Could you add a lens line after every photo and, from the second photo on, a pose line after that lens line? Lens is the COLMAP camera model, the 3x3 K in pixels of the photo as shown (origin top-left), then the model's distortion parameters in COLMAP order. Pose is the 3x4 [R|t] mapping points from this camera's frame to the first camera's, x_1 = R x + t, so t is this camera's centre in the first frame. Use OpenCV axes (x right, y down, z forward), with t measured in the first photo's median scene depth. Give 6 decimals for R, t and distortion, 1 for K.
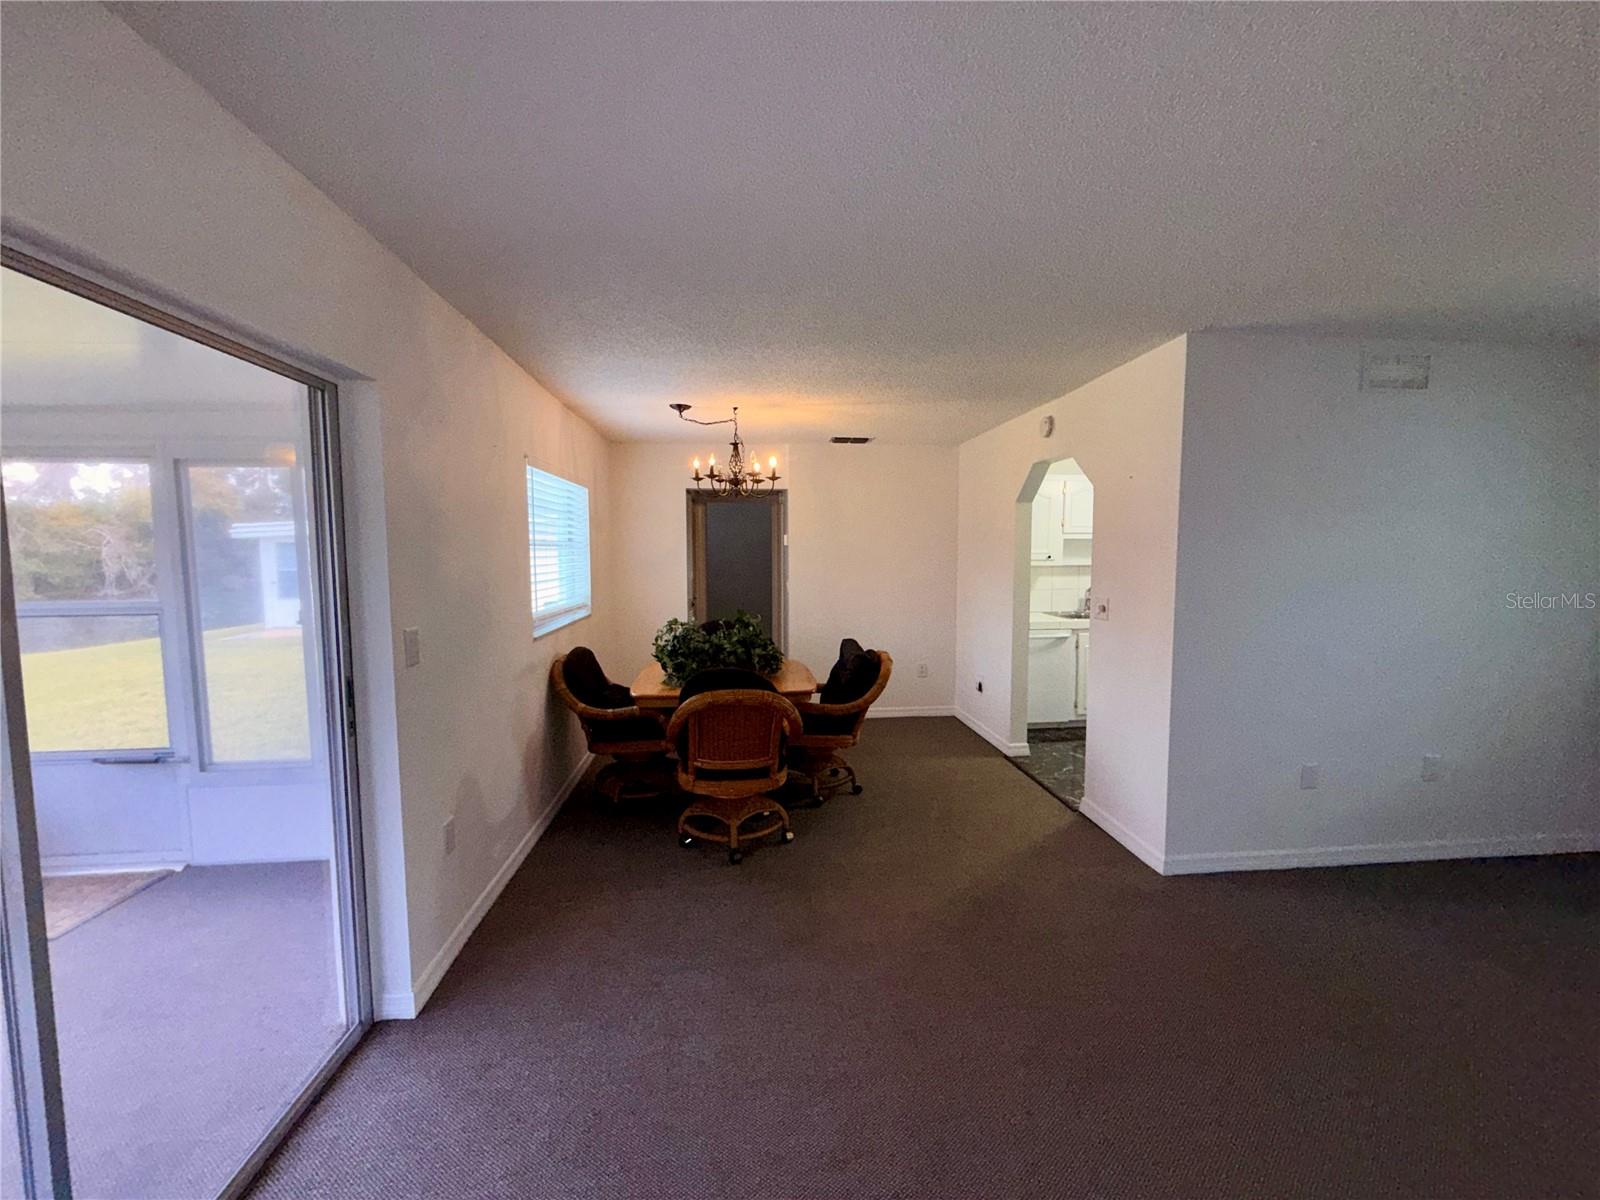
lens RADIAL K [[647.8, 0, 804.6], [0, 647.8, 592.8], [0, 0, 1]] dist [0.000158, 0.000398]
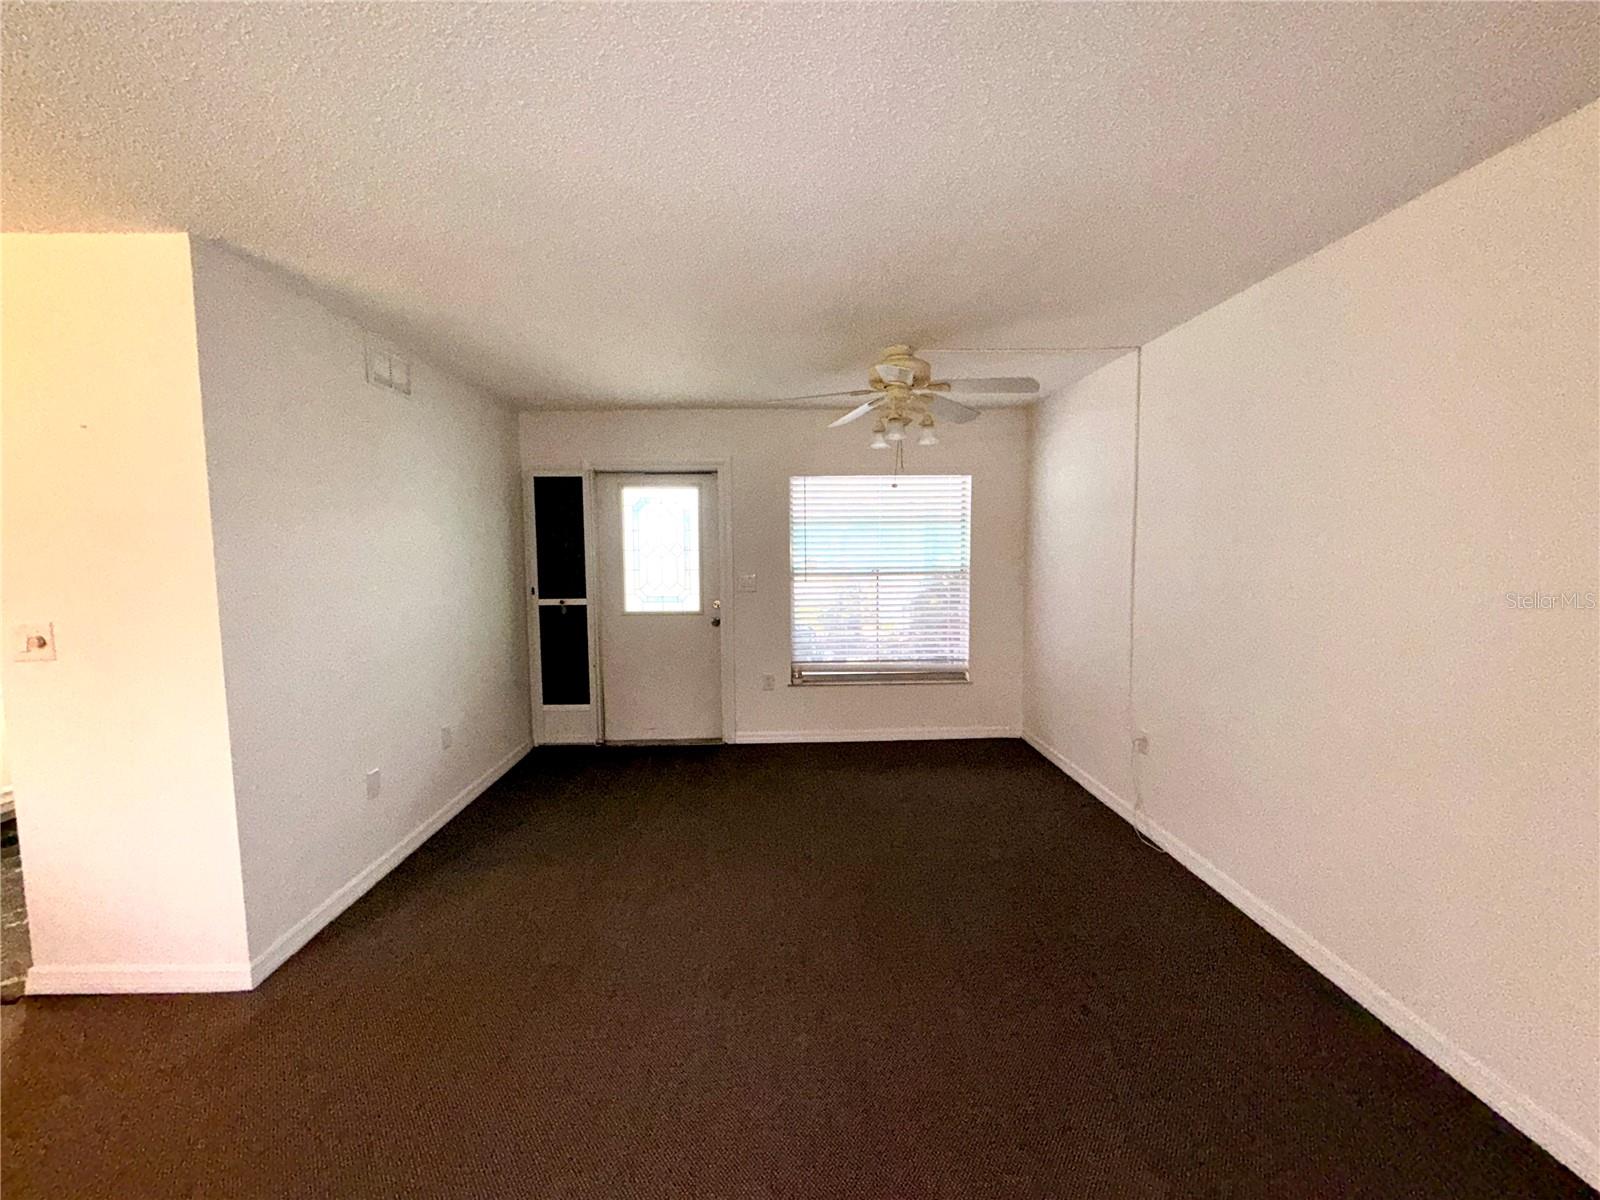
lens RADIAL K [[647.8, 0, 804.6], [0, 647.8, 592.8], [0, 0, 1]] dist [0.000158, 0.000398]
pose [[0.082528, -0.077154, 0.993598, -0.083833], [0.073810, 0.994734, 0.071112, -0.013412], [-0.993852, 0.067468, 0.087788, 0.286362]]
